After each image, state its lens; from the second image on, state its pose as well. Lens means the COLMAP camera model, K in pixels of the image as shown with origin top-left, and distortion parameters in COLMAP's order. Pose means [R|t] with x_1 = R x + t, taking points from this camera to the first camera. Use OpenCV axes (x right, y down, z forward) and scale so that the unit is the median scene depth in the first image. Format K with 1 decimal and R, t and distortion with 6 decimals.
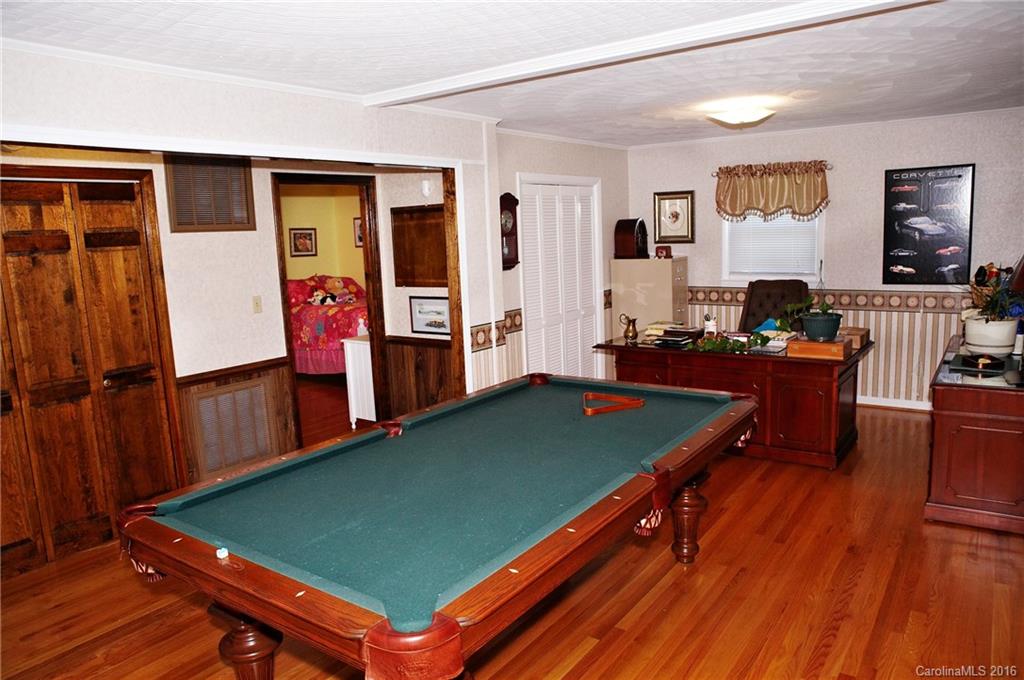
lens RADIAL K [[703.5, 0, 511.8], [0, 703.5, 349.1], [0, 0, 1]] dist [-0.095202, 0.063349]
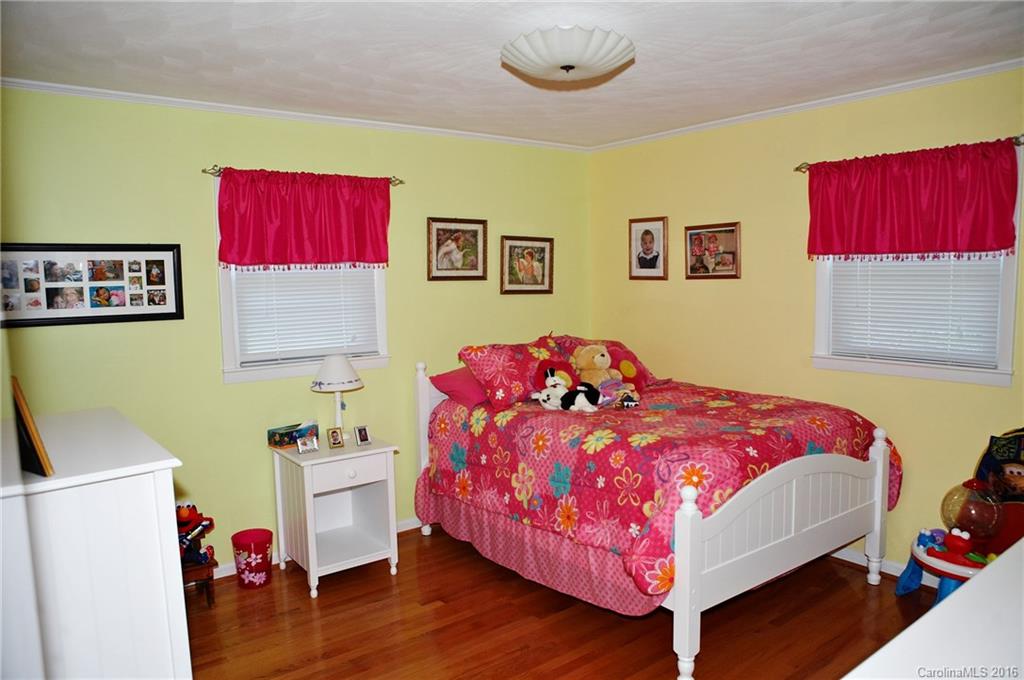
lens RADIAL K [[703.5, 0, 511.8], [0, 703.5, 349.1], [0, 0, 1]] dist [-0.095202, 0.063349]
pose [[0.957522, 0.054610, -0.283142, -0.181009], [-0.069346, 0.996696, -0.042277, -0.078811], [0.279898, 0.060116, 0.958146, 0.571239]]
